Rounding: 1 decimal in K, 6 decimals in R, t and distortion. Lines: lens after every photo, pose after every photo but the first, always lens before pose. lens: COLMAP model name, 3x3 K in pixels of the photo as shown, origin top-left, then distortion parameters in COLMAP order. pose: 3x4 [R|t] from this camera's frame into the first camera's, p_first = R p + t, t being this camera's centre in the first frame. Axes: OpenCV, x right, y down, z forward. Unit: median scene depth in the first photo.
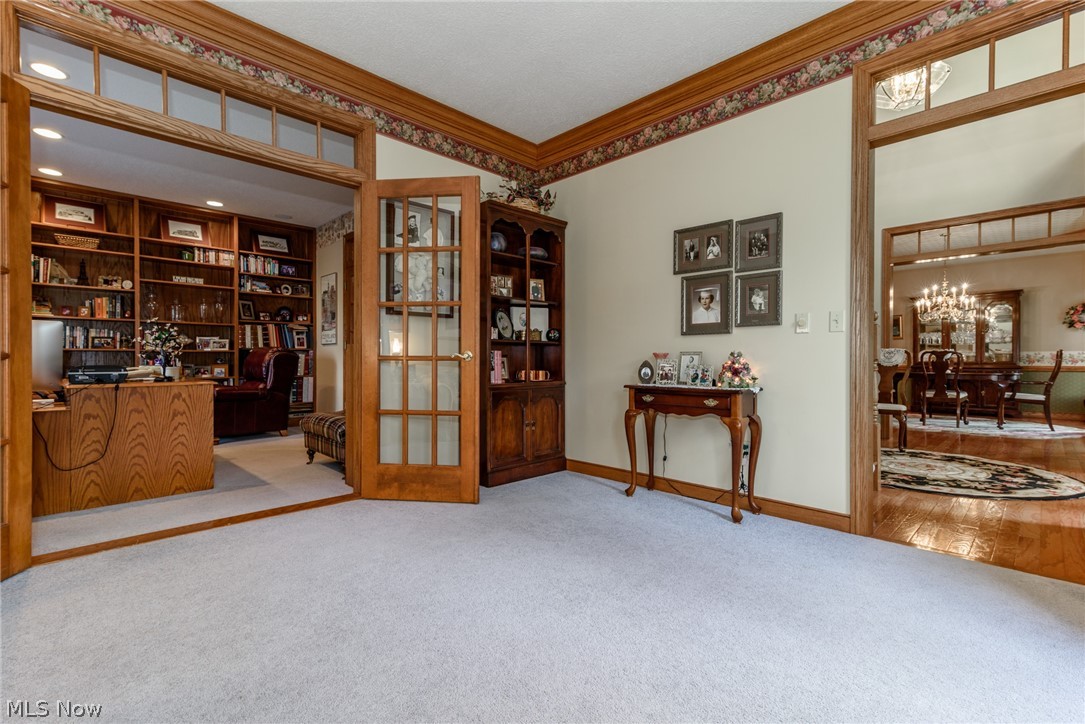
lens RADIAL K [[487.7, 0, 542.5], [0, 487.7, 362.0], [0, 0, 1]] dist [0.012760, -0.000276]
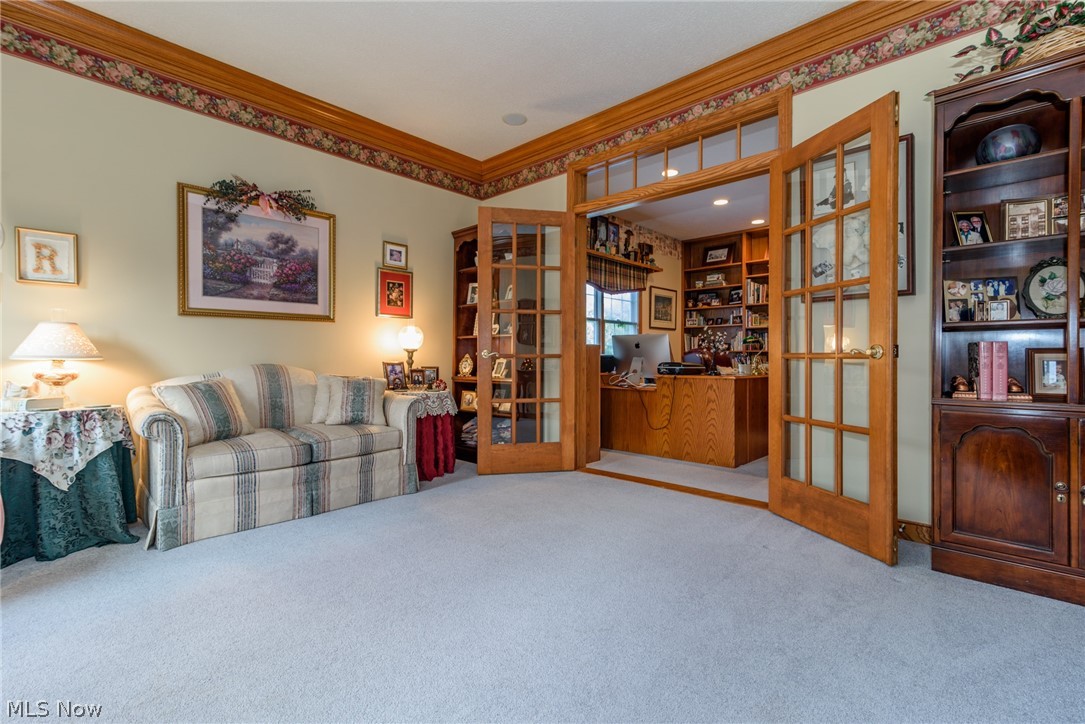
lens RADIAL K [[497.4, 0, 540.3], [0, 497.4, 359.4], [0, 0, 1]] dist [0.029707, 0.000040]
pose [[0.037778, -0.001494, -0.999285, 0.312027], [-0.005956, 0.999981, -0.001720, 0.001754], [0.999268, 0.006017, 0.037768, 0.303696]]
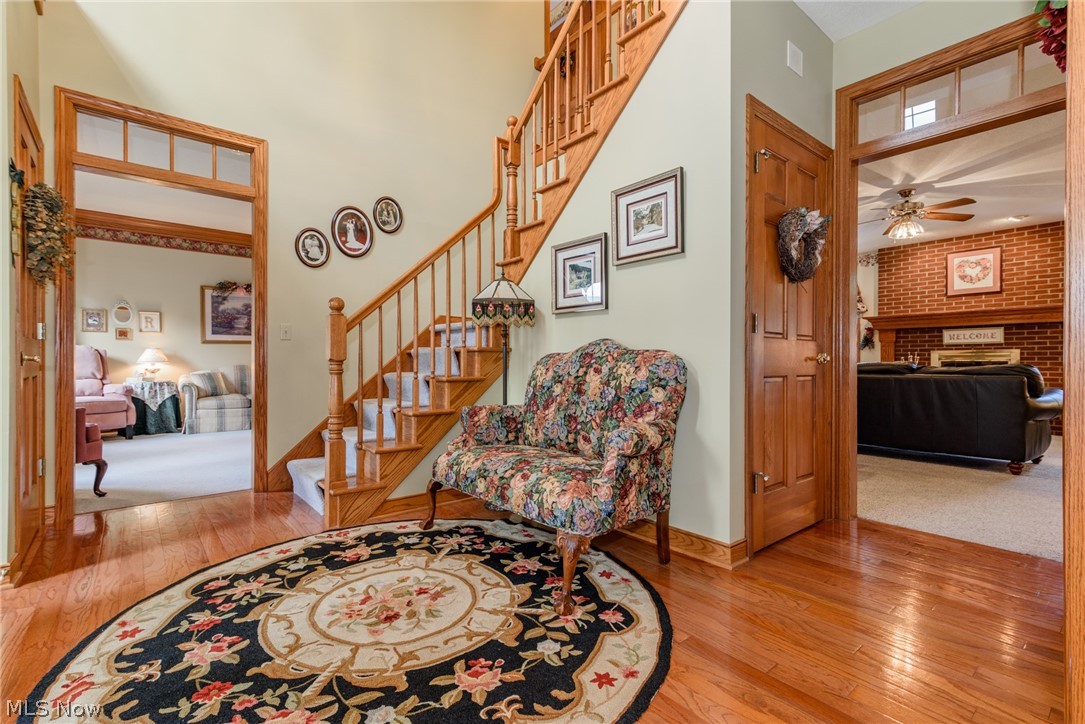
lens RADIAL K [[494.2, 0, 542.7], [0, 494.2, 369.9], [0, 0, 1]] dist [0.029951, -0.008571]
pose [[-0.085595, 0.008639, -0.996293, 0.899920], [-0.005340, 0.999944, 0.009129, 0.004527], [0.996316, 0.006102, -0.085544, 0.869831]]
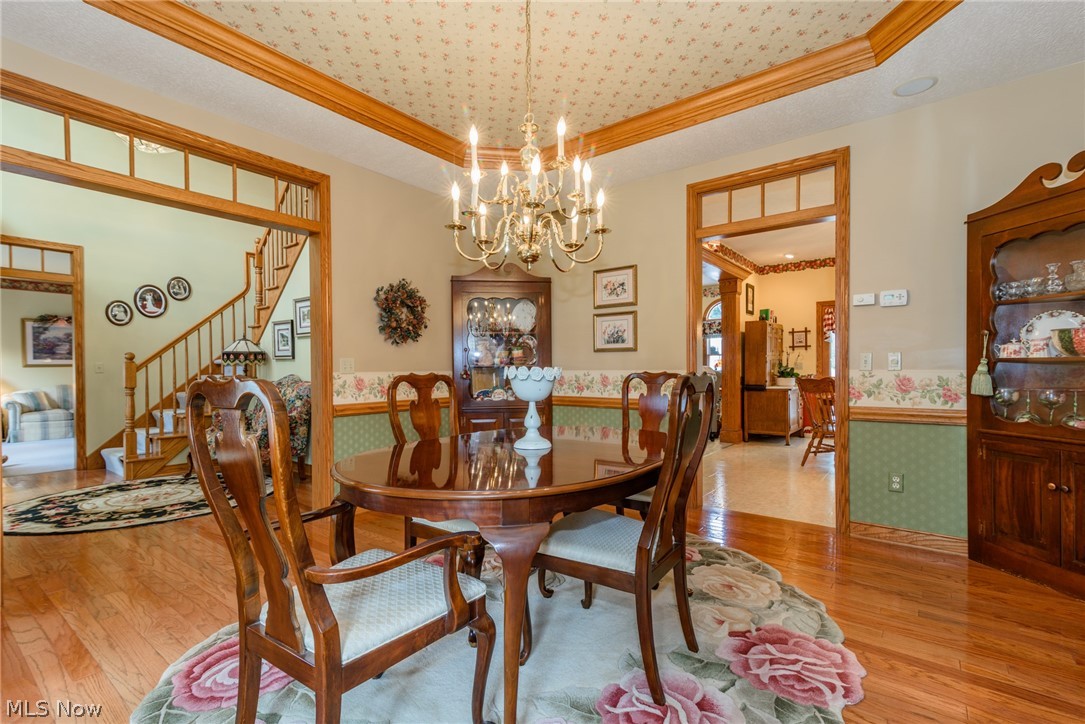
lens RADIAL K [[494.2, 0, 542.7], [0, 494.2, 369.9], [0, 0, 1]] dist [0.029951, -0.008571]
pose [[0.135018, 0.005339, -0.990829, 1.405732], [0.010496, 0.999922, 0.006818, -0.031053], [0.990788, -0.011321, 0.134951, 1.227822]]
